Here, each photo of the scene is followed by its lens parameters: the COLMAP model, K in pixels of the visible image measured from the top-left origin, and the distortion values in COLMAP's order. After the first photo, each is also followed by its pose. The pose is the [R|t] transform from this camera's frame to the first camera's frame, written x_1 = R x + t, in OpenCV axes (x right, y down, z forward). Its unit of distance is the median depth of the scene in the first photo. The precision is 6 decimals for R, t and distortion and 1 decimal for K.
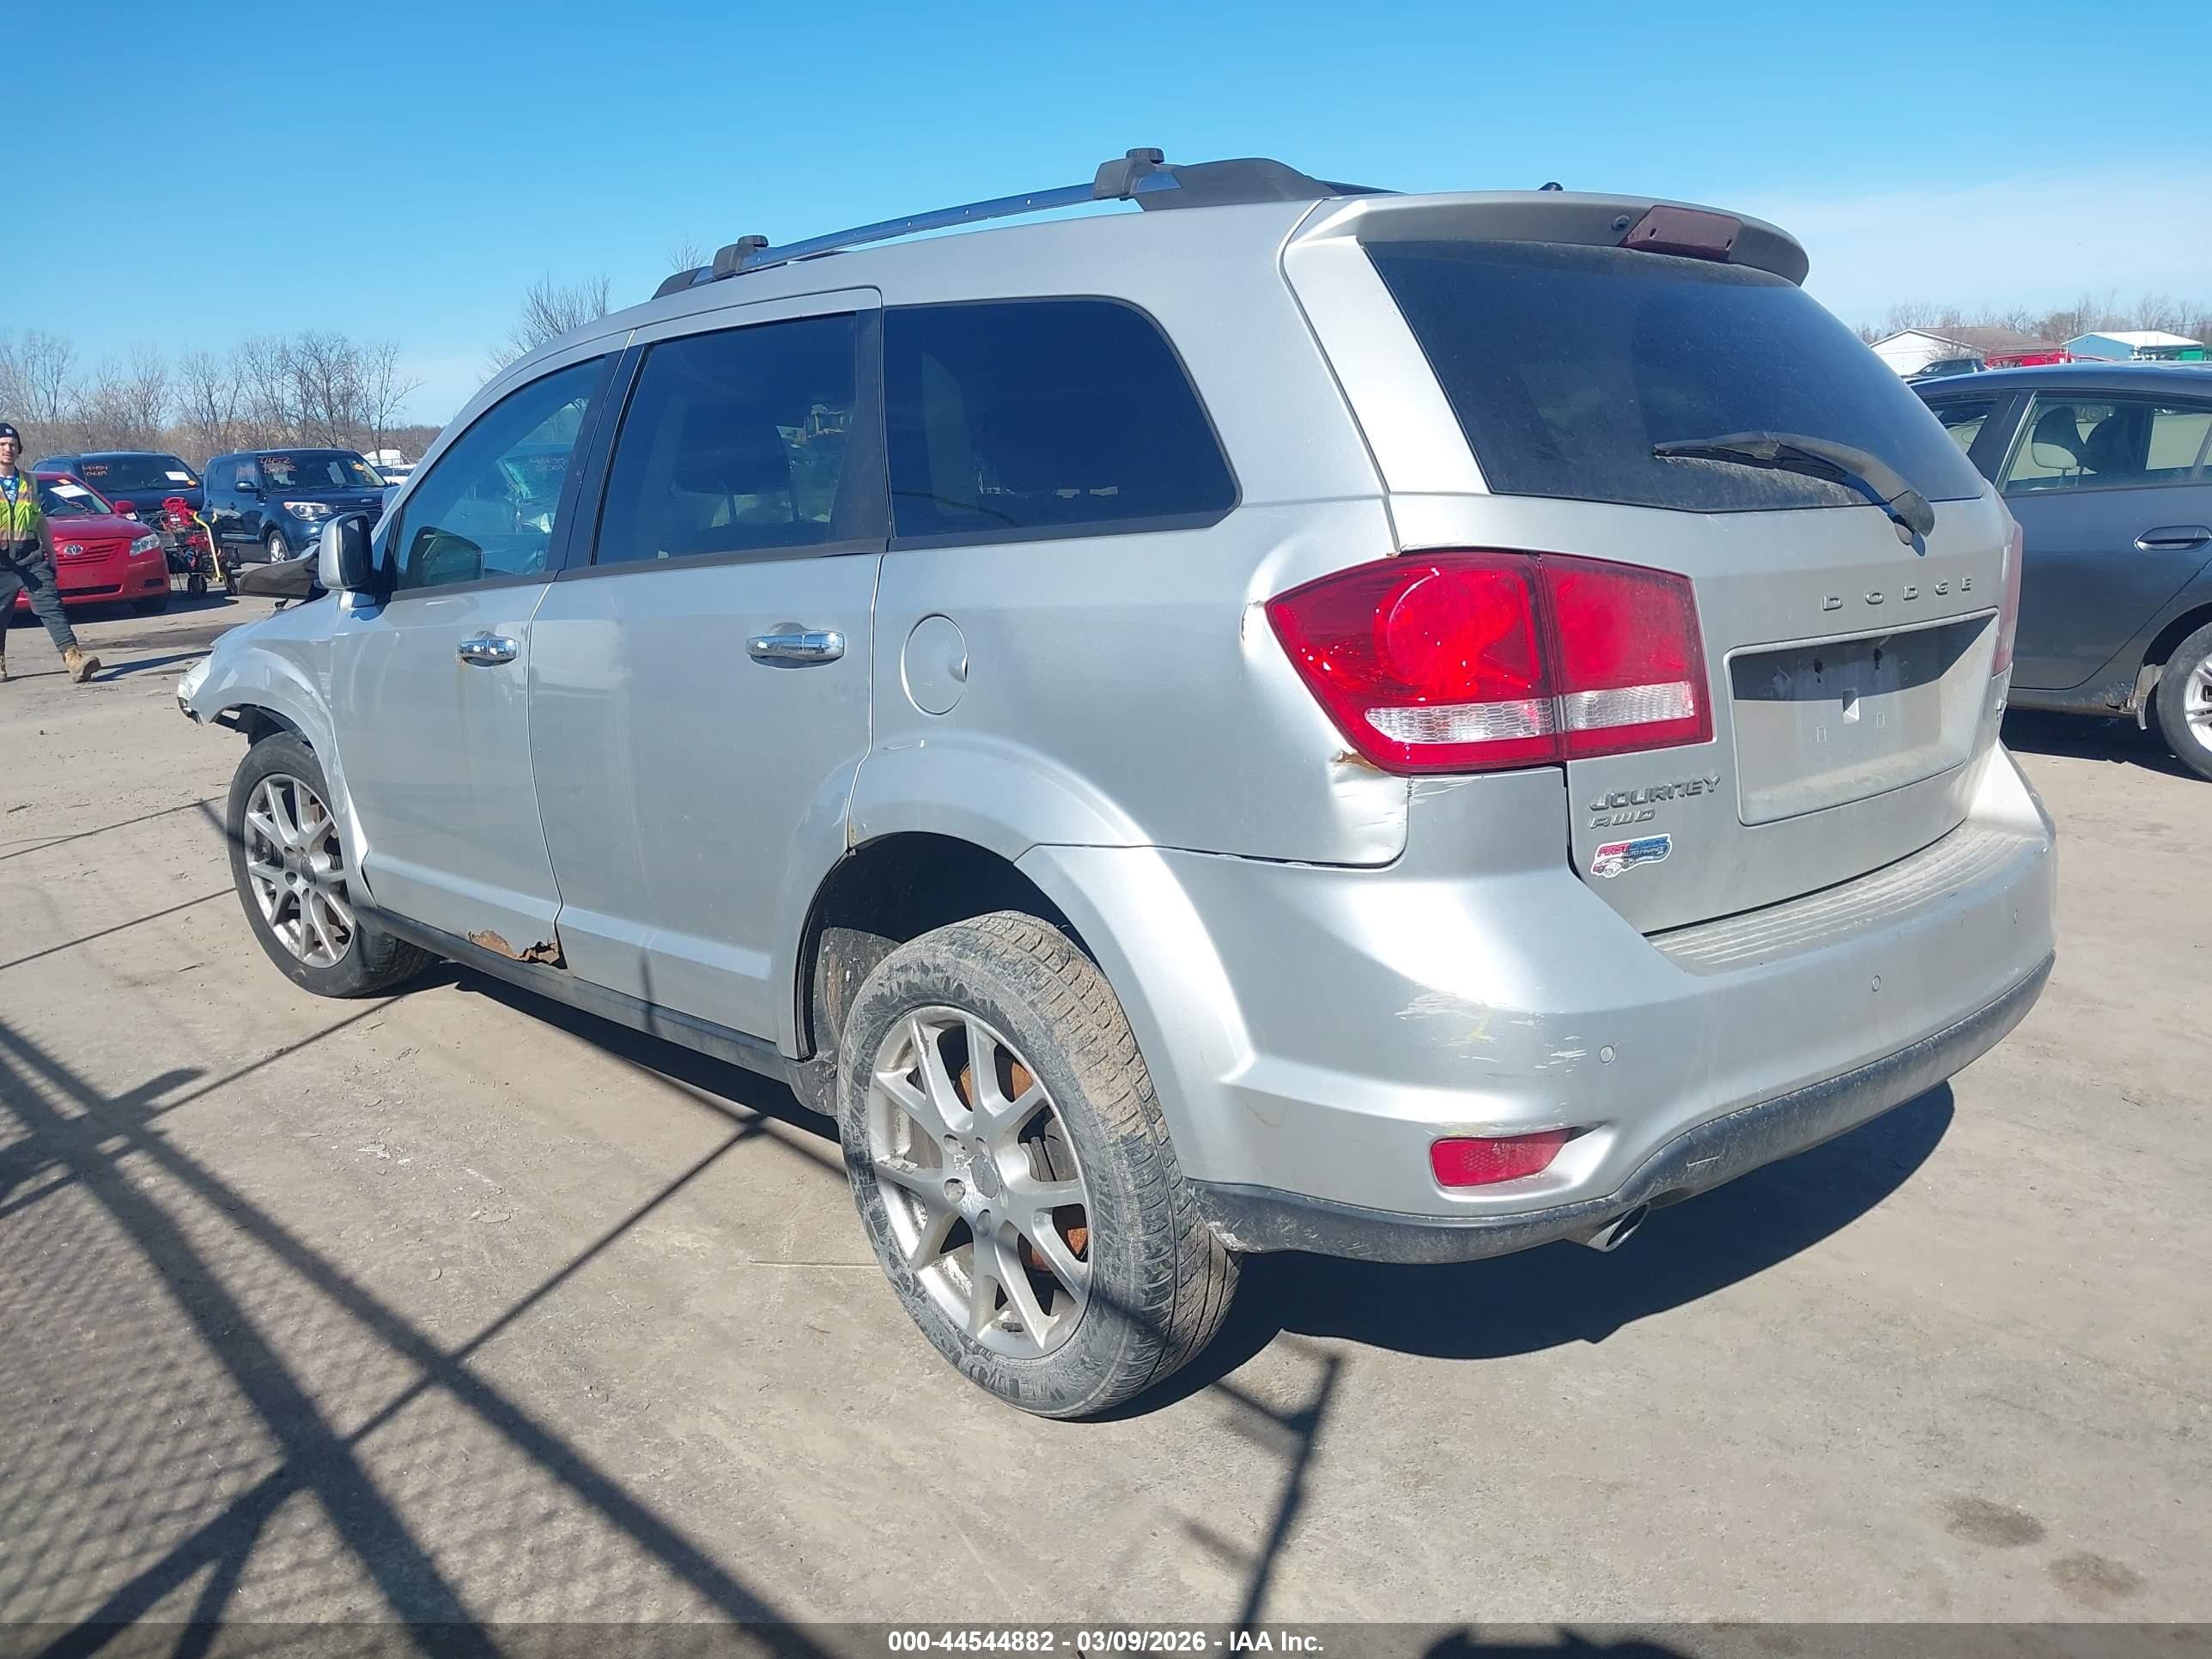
lens RADIAL K [[1895.2, 0, 1106.0], [0, 1895.2, 829.5], [0, 0, 1]] dist [0.027908, -0.021616]
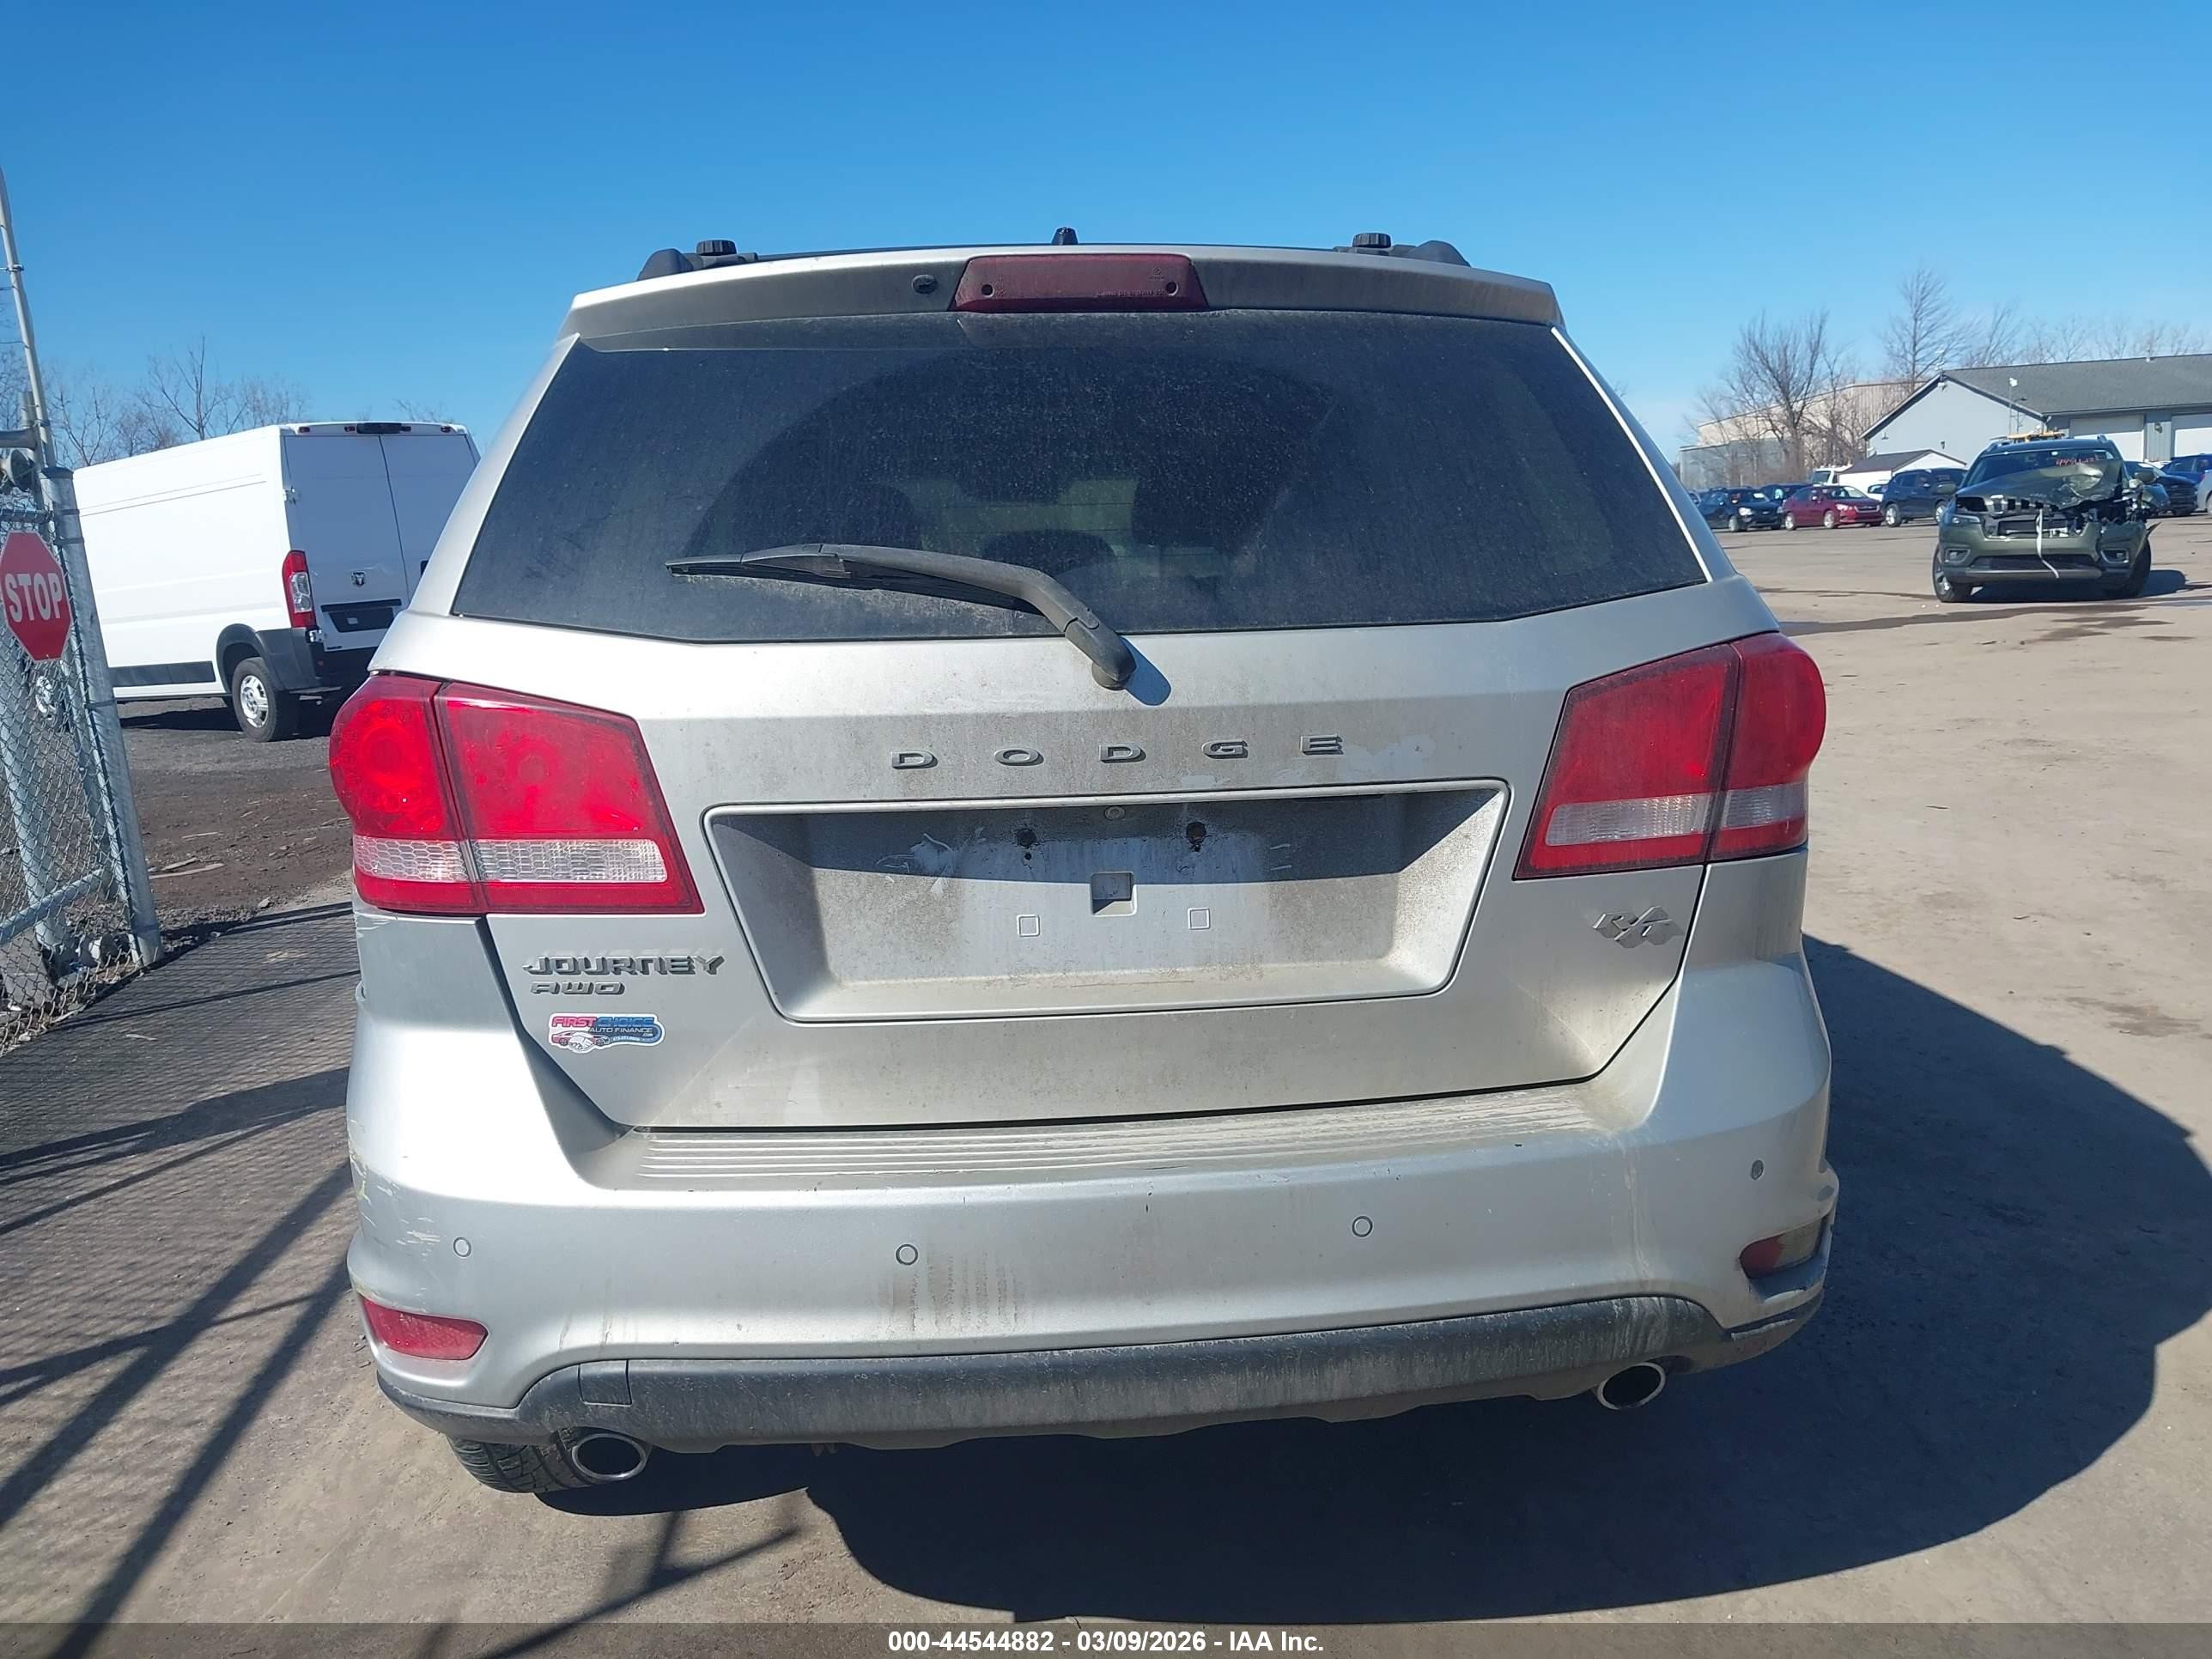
lens RADIAL K [[1866.6, 0, 1079.6], [0, 1866.6, 836.9], [0, 0, 1]] dist [0.012864, -0.008527]
pose [[0.784700, 0.105258, -0.610874, 0.662845], [-0.111735, 0.993354, 0.027633, -0.084859], [0.609722, 0.046573, 0.791246, 0.312822]]
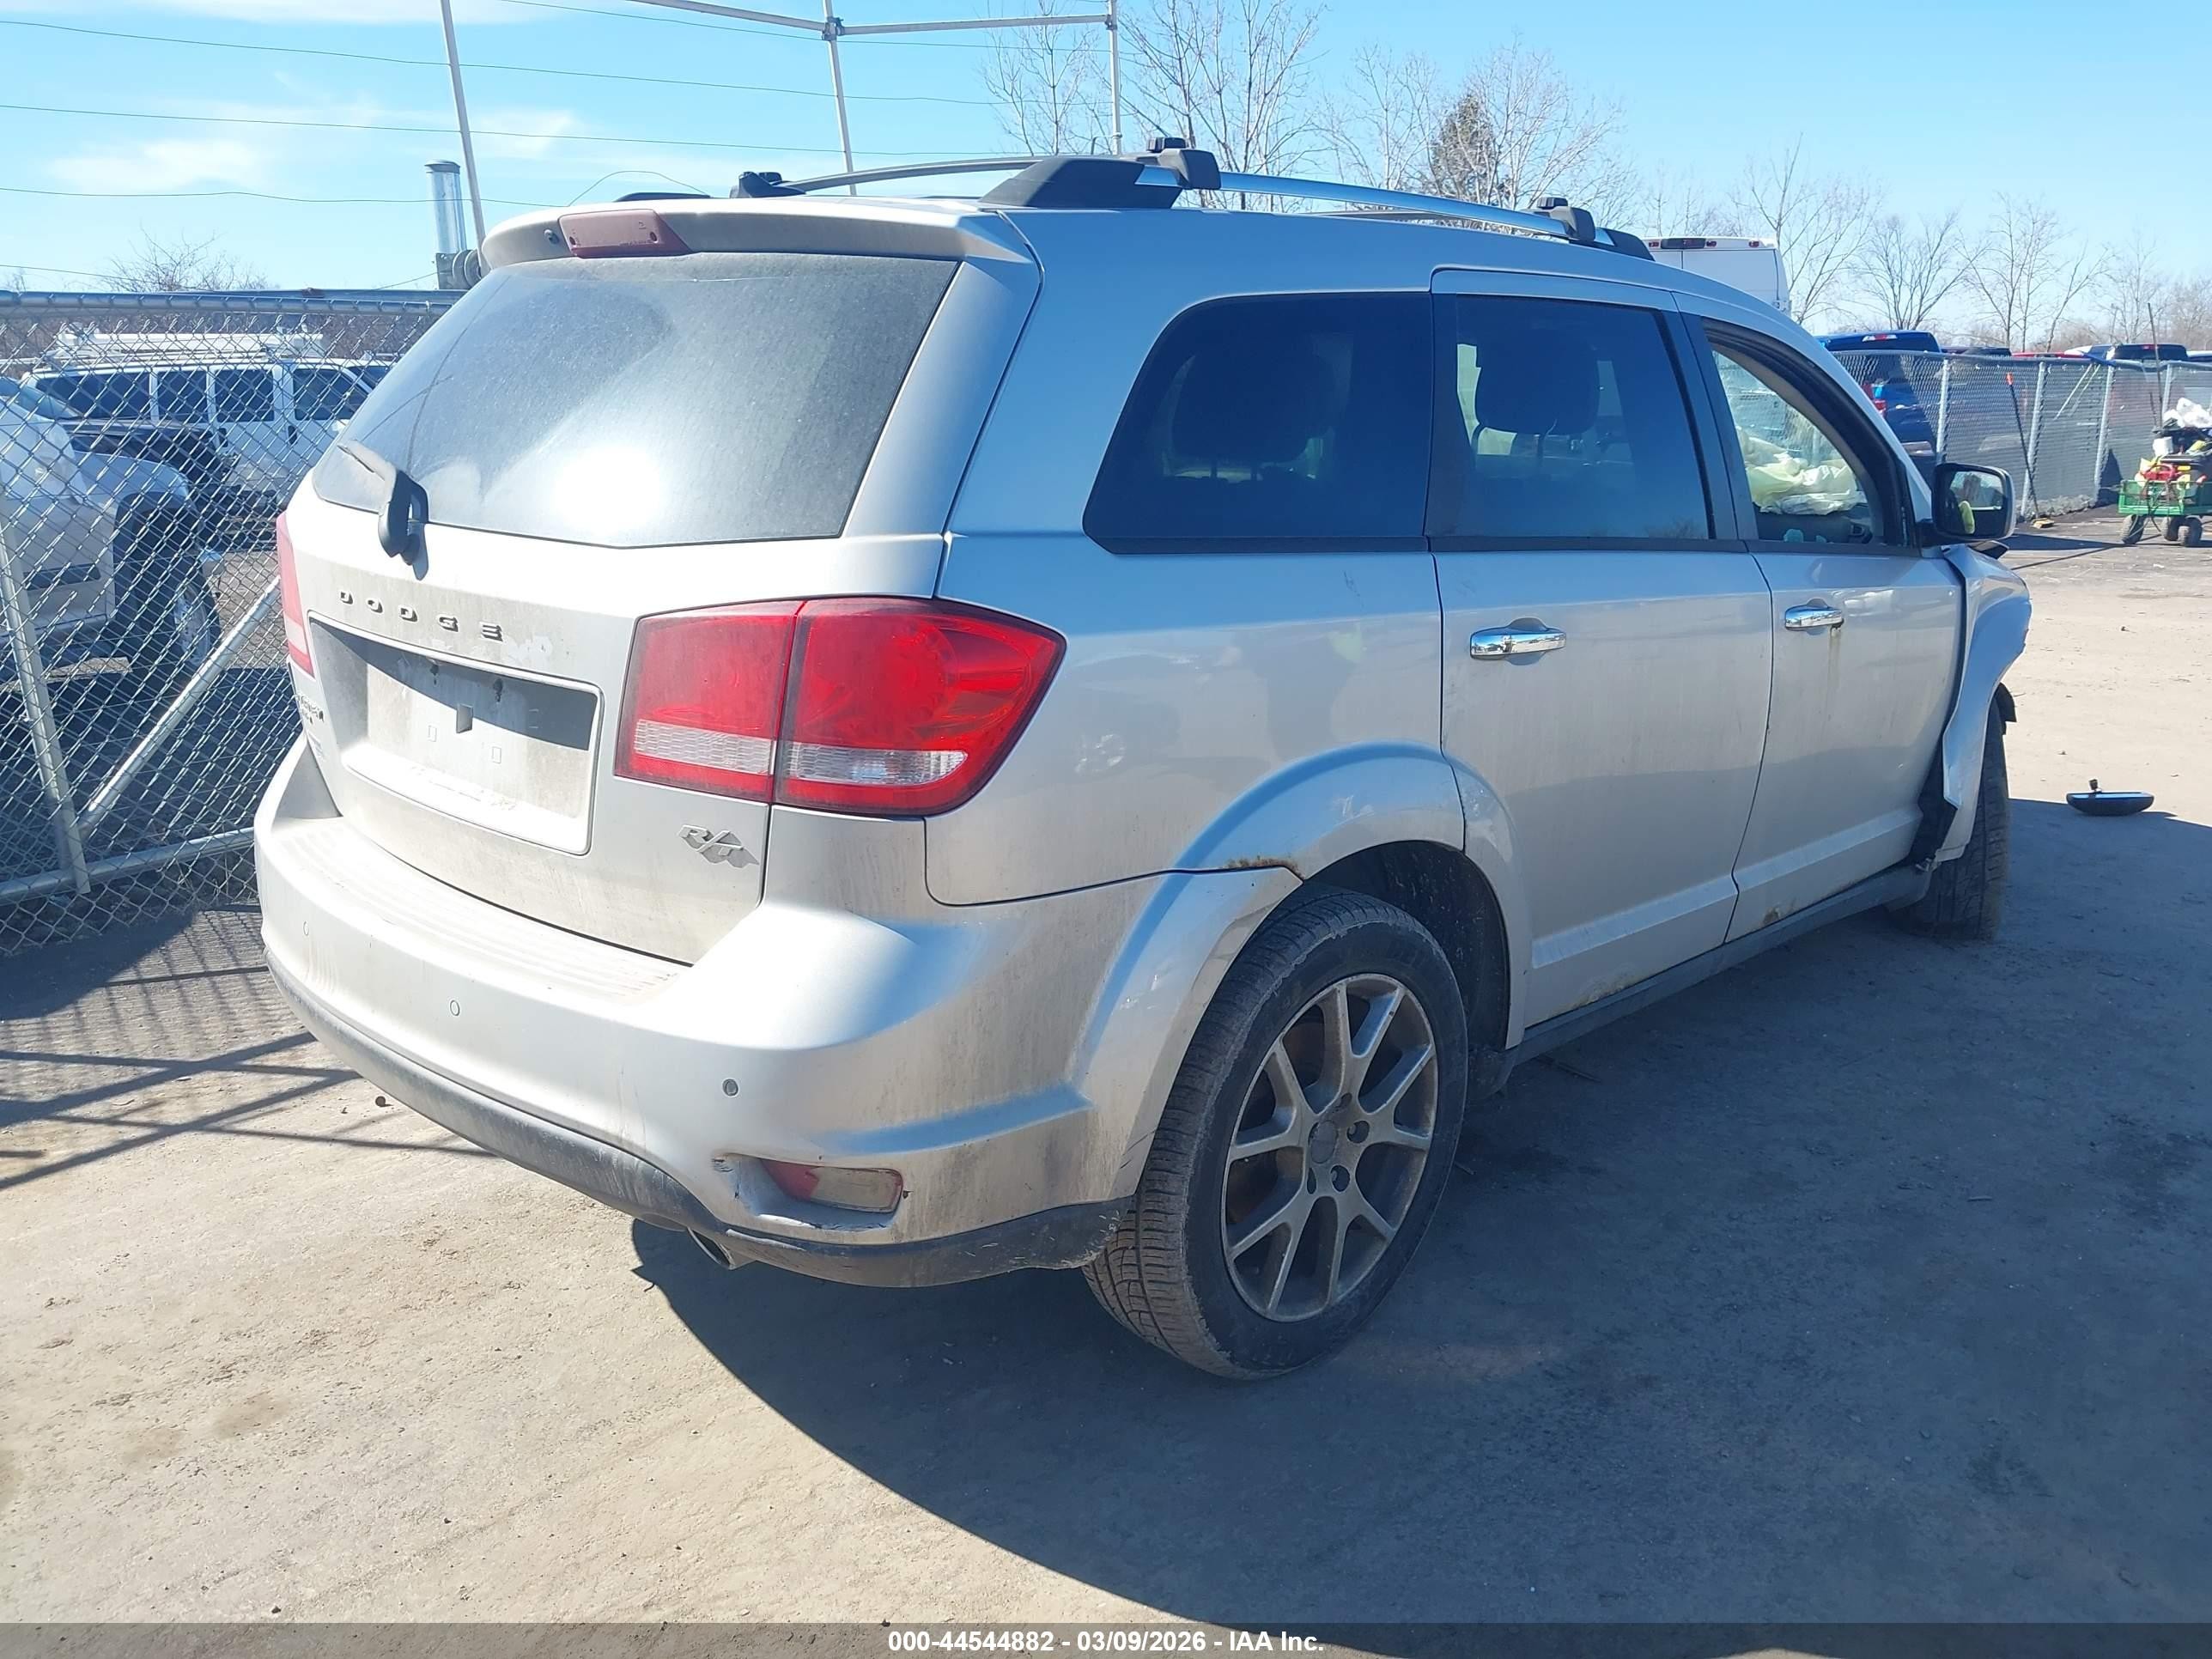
lens RADIAL K [[1866.6, 0, 1079.6], [0, 1866.6, 836.9], [0, 0, 1]] dist [0.012864, -0.008527]
pose [[0.029275, 0.285725, -0.957865, 1.083154], [-0.201119, 0.940361, 0.274357, -0.273072], [0.979129, 0.184613, 0.084994, 0.983582]]
